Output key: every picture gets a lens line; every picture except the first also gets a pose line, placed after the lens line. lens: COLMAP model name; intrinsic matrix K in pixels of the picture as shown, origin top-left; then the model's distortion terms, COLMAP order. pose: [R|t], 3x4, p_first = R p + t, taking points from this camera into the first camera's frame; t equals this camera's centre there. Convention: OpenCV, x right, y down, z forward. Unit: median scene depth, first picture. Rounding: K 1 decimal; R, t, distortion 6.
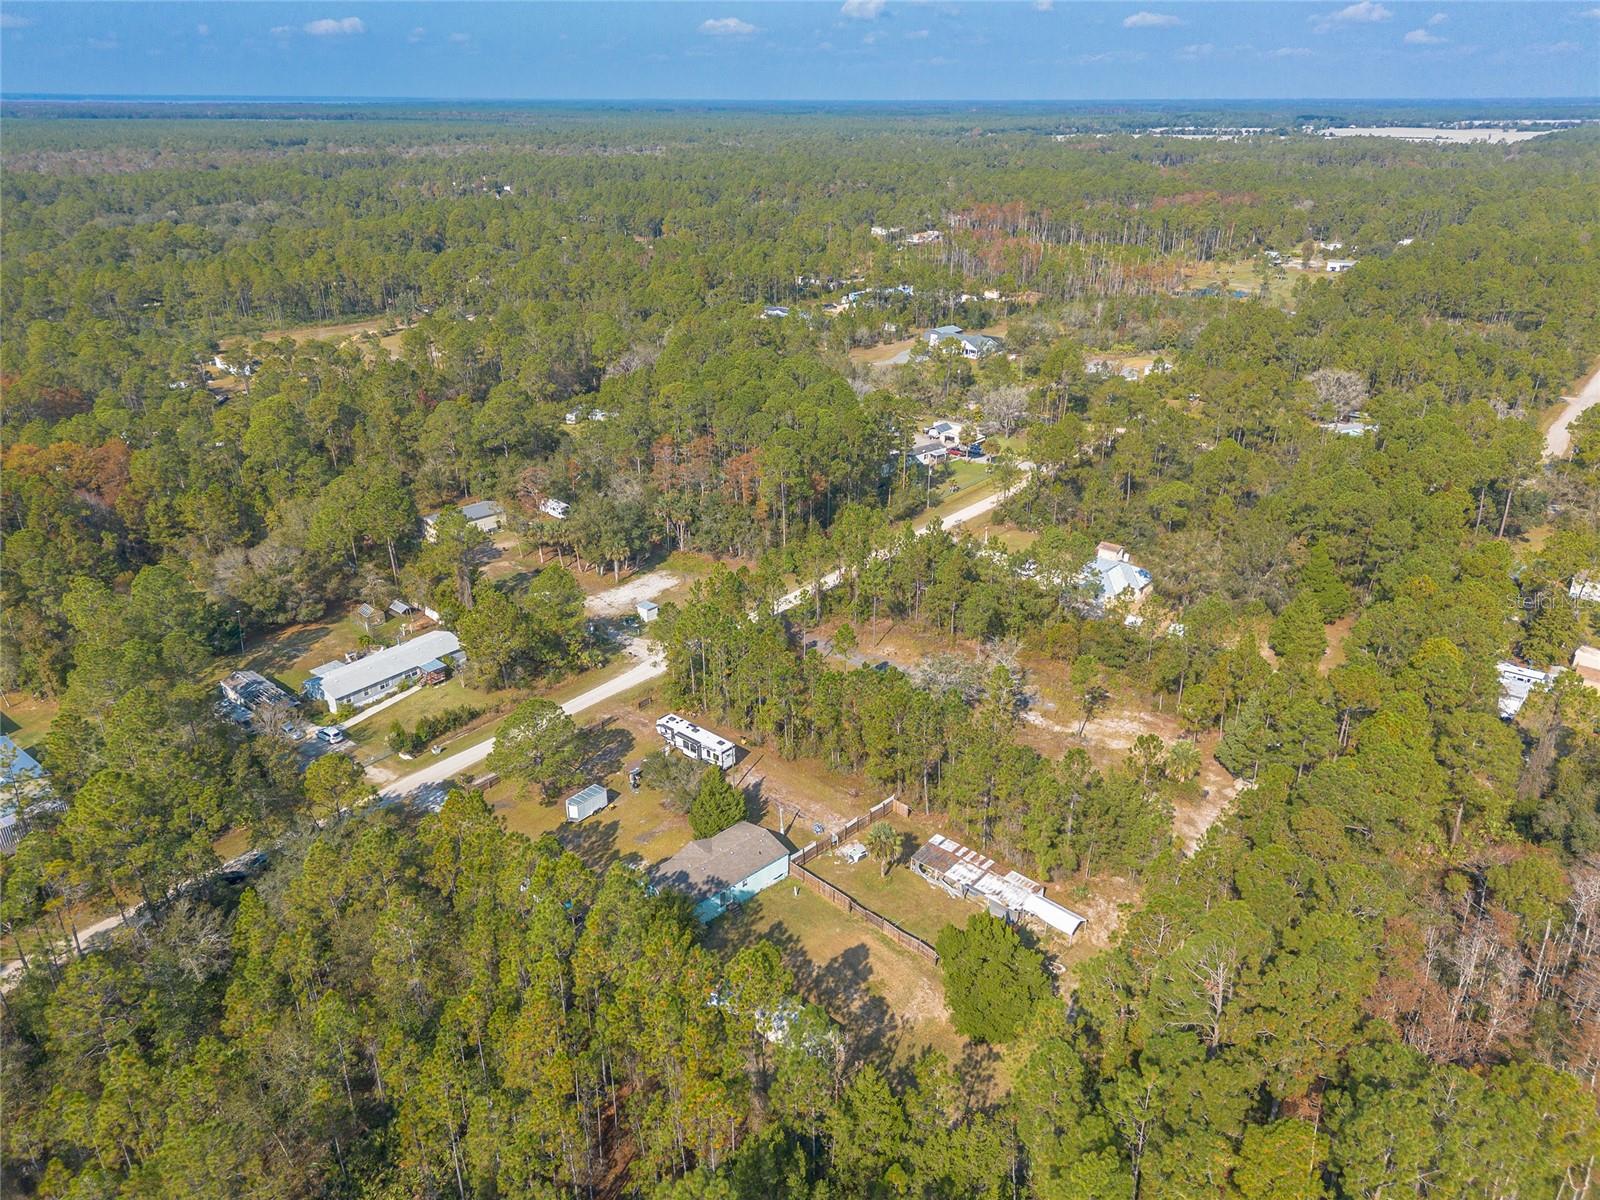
lens RADIAL K [[1138.5, 0, 795.8], [0, 1138.5, 593.3], [0, 0, 1]] dist [0.080278, -0.076671]
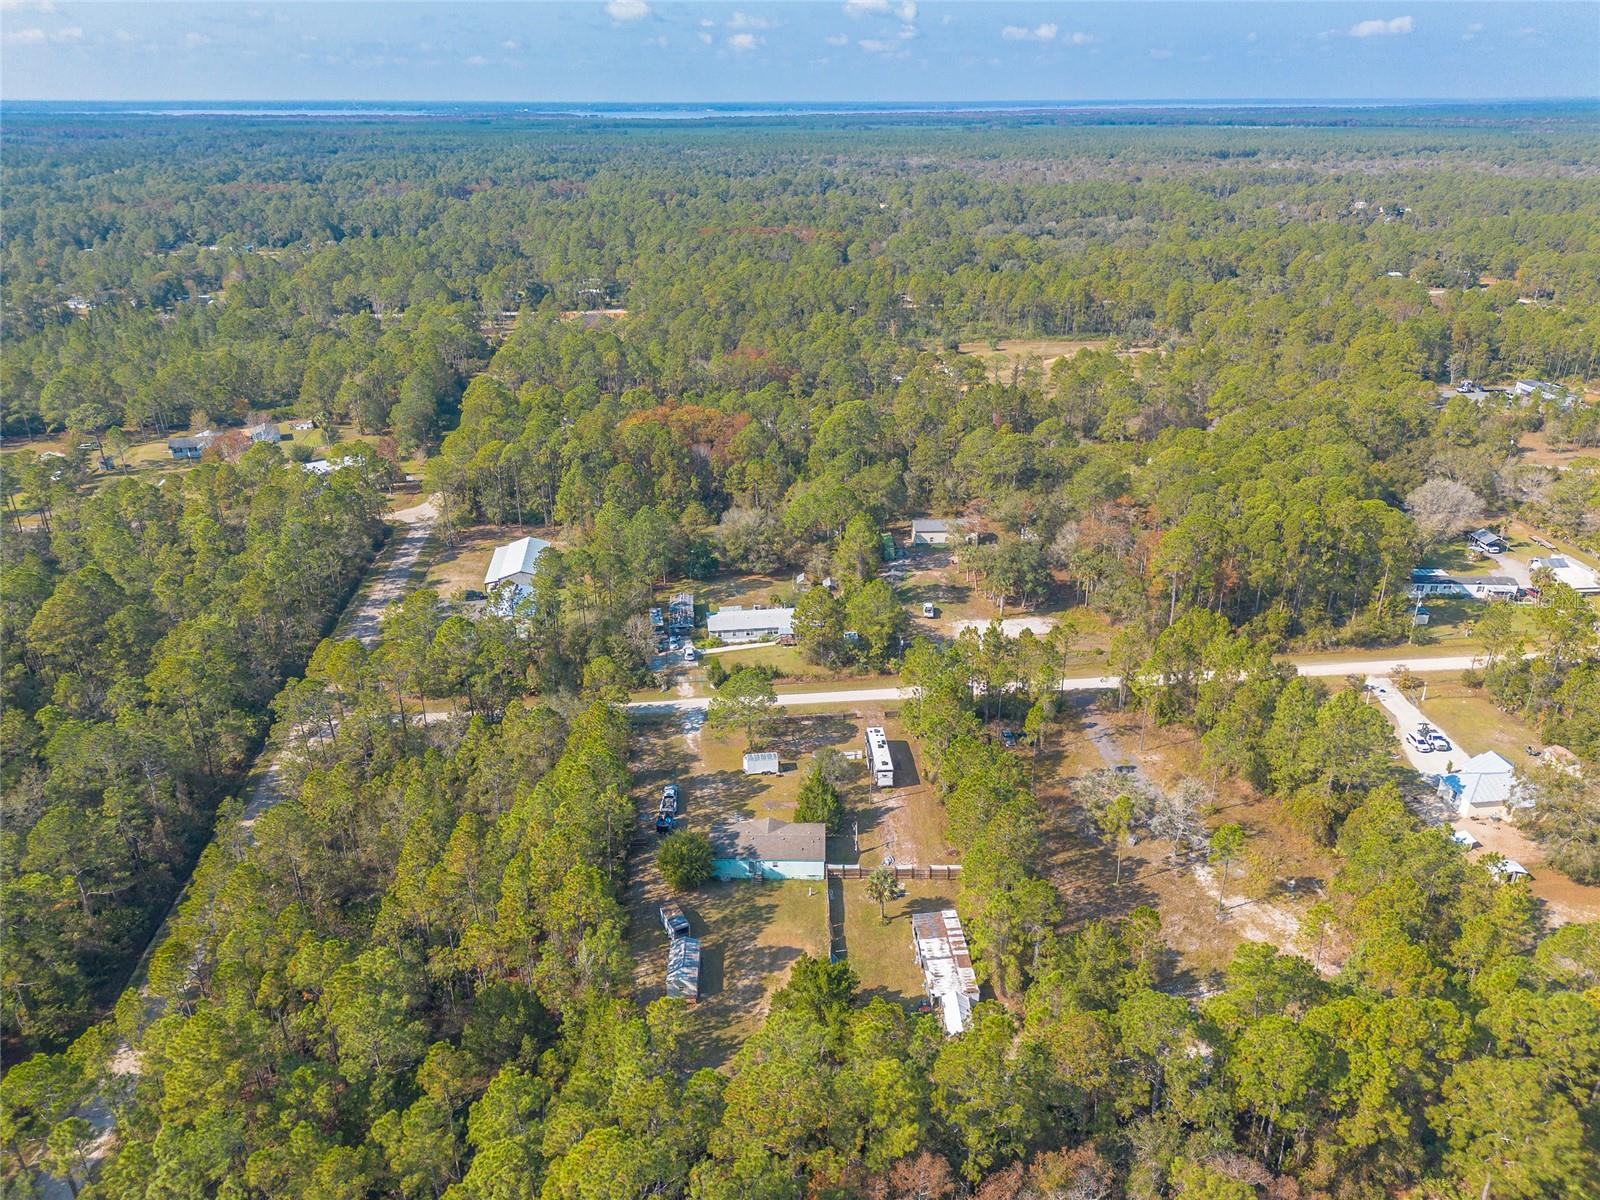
lens RADIAL K [[1117.7, 0, 800.0], [0, 1117.7, 600.0], [0, 0, 1]] dist [0.069079, -0.063966]
pose [[0.718562, 0.280648, -0.636321, 0.540363], [-0.277329, 0.954697, 0.107895, -0.122641], [0.637775, 0.098942, 0.763841, 0.072605]]
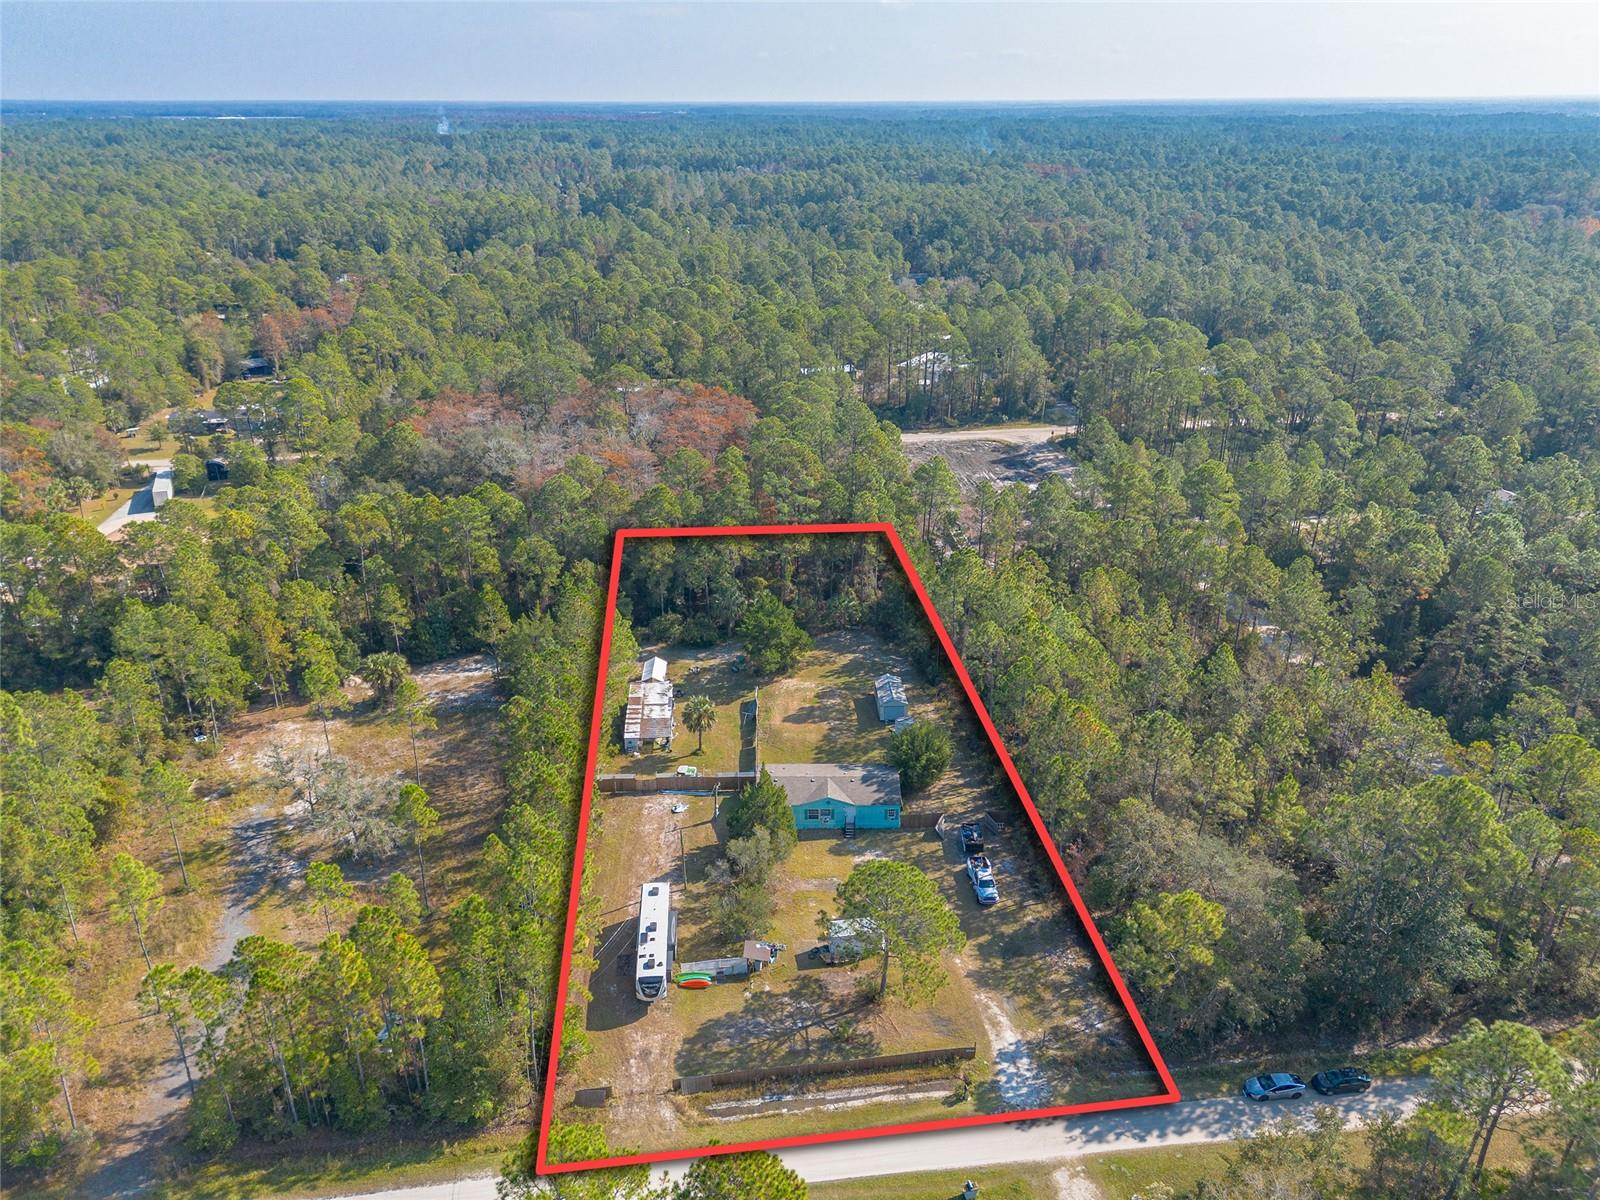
lens RADIAL K [[1138.5, 0, 795.8], [0, 1138.5, 593.3], [0, 0, 1]] dist [0.080278, -0.076671]
pose [[-0.733070, -0.265389, 0.626240, -0.528249], [0.272747, 0.728758, 0.628109, -0.429572], [-0.623071, 0.631253, -0.461847, 1.155808]]
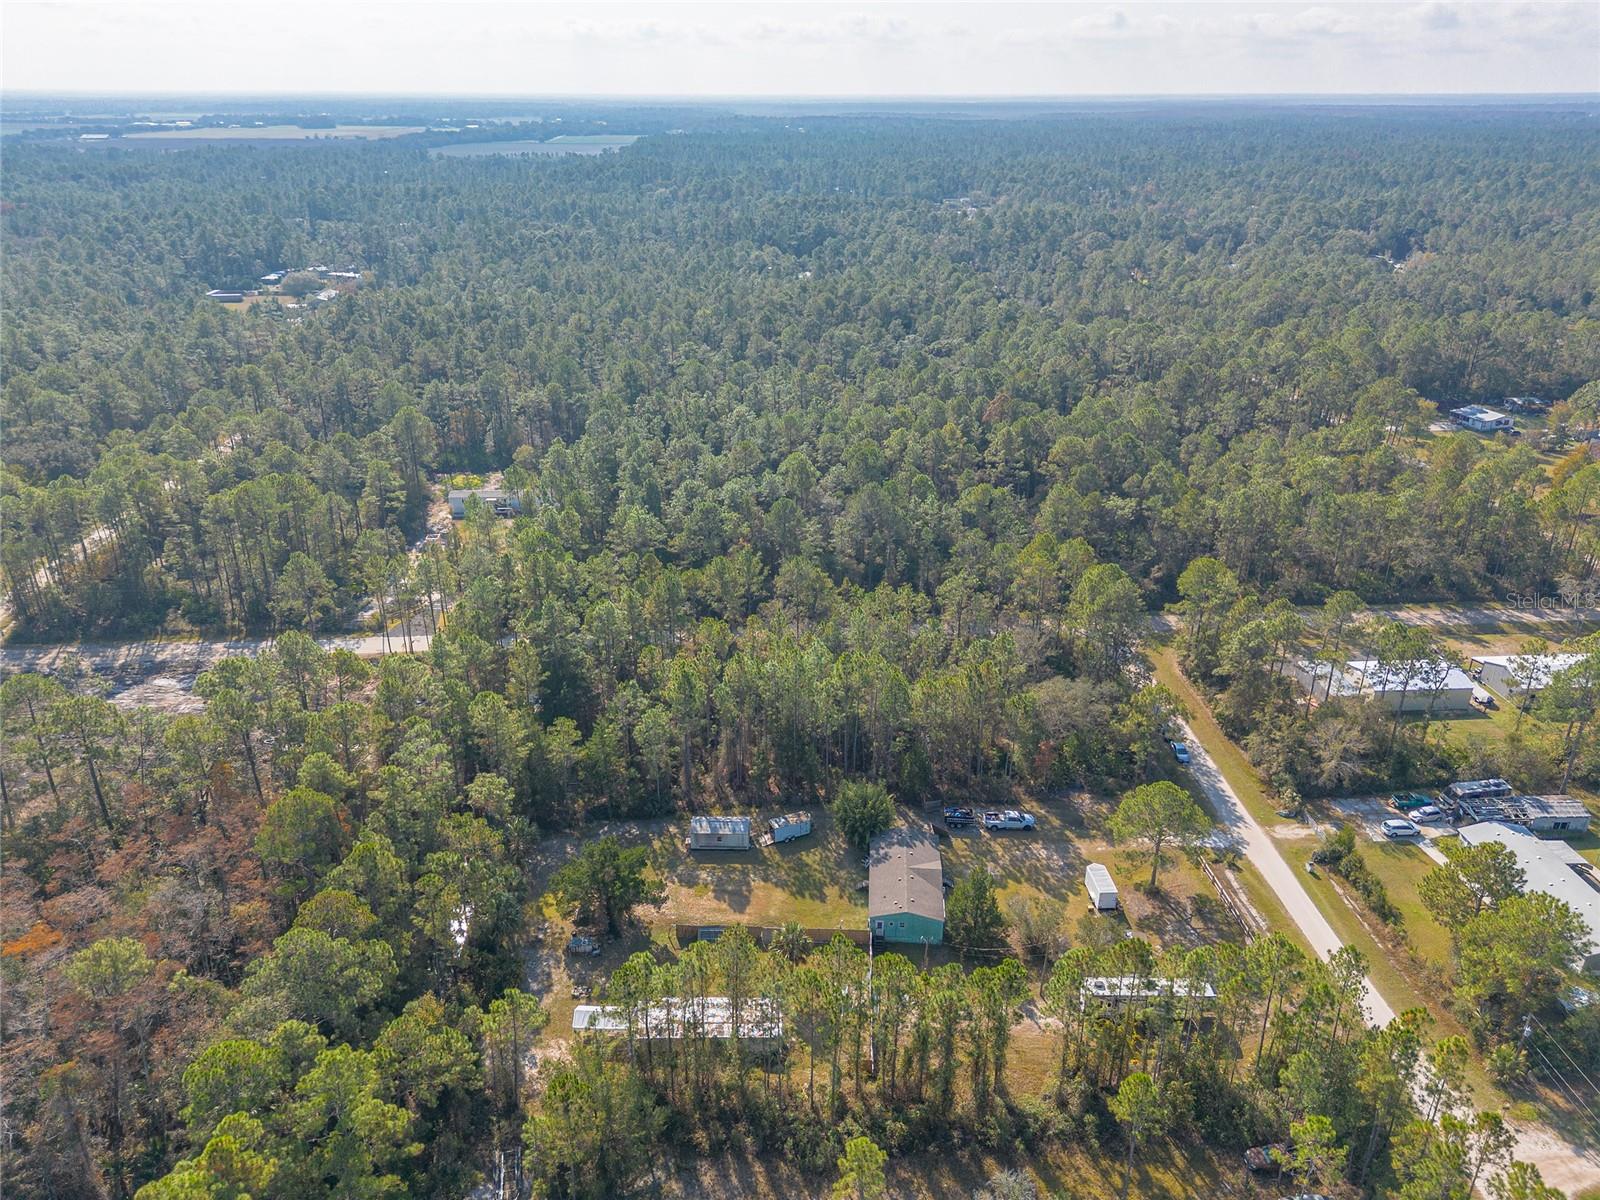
lens RADIAL K [[1127.6, 0, 806.9], [0, 1127.6, 601.2], [0, 0, 1]] dist [0.074935, -0.092281]
pose [[-0.727692, 0.277543, -0.627243, 0.478032], [-0.275145, 0.719558, 0.637598, -0.478417], [0.628299, 0.636558, -0.447252, 1.050918]]
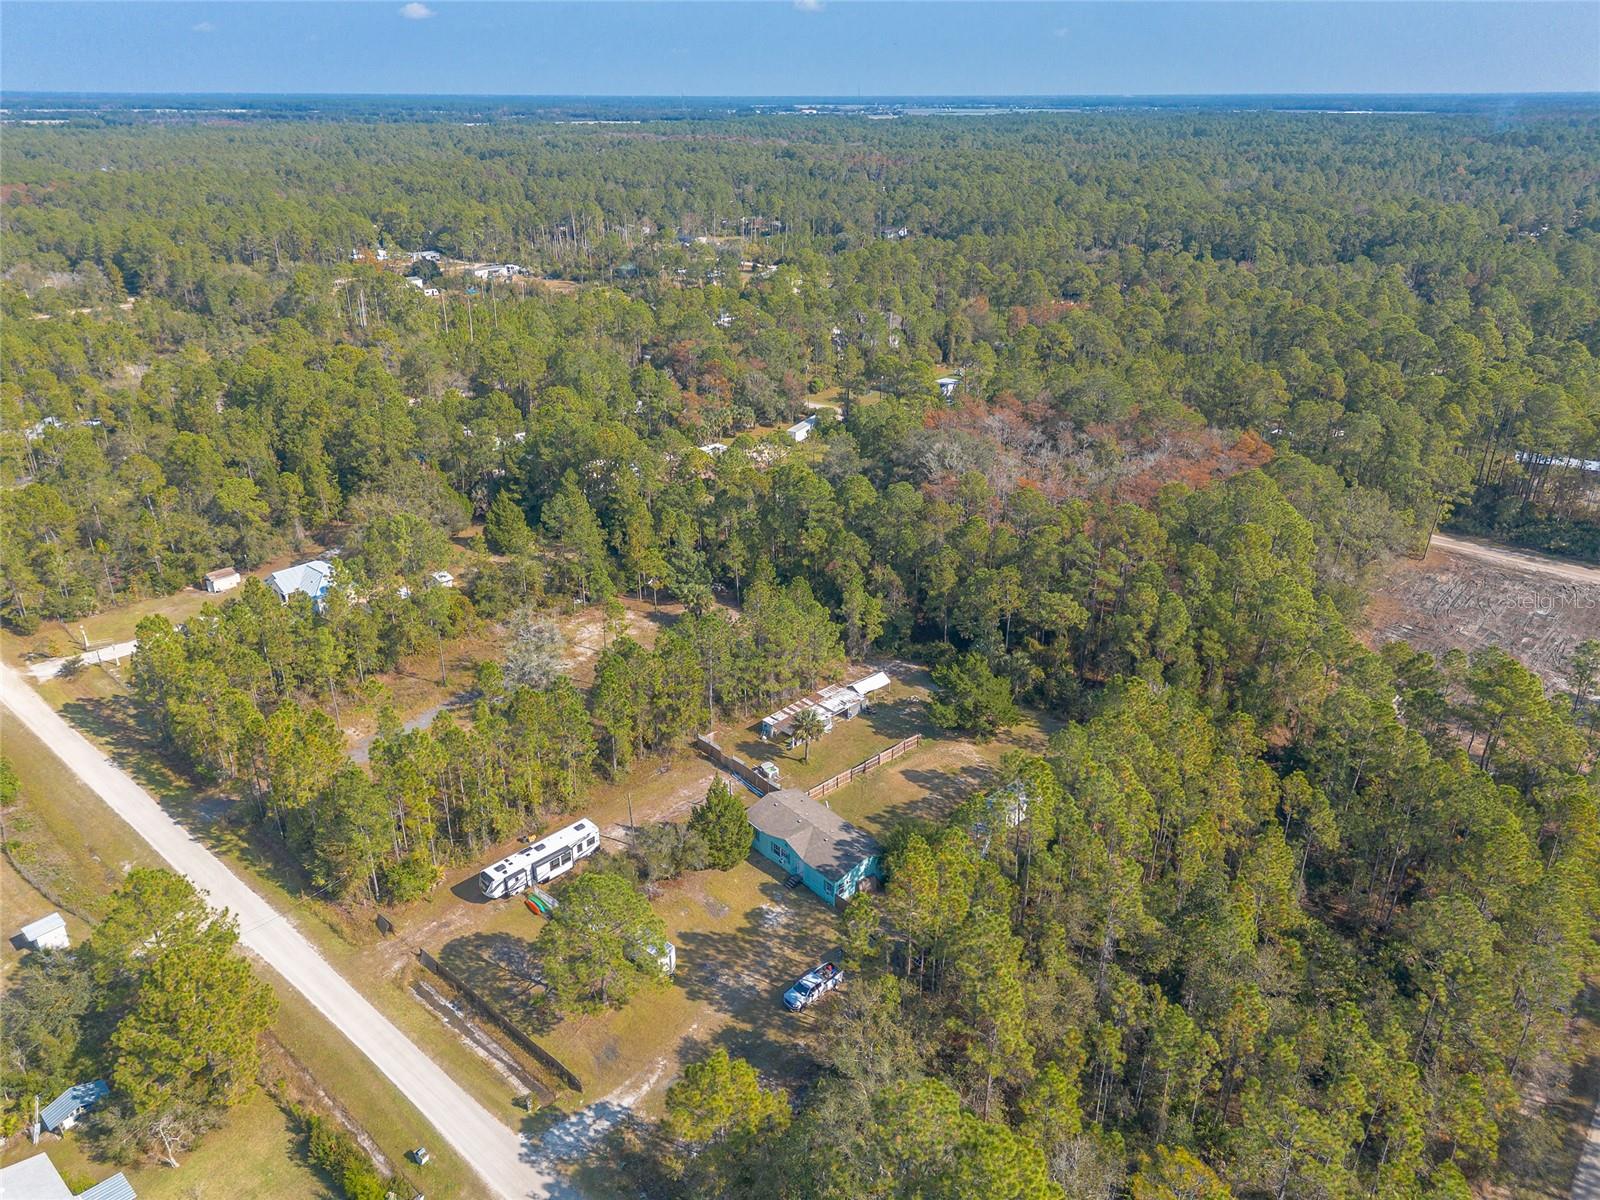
lens RADIAL K [[1130.8, 0, 800.0], [0, 1130.8, 600.0], [0, 0, 1]] dist [0.079582, -0.120401]
pose [[0.041157, -0.407111, 0.912451, -0.735304], [0.394836, 0.845522, 0.359440, -0.236613], [-0.917829, 0.345475, 0.195541, 0.637893]]
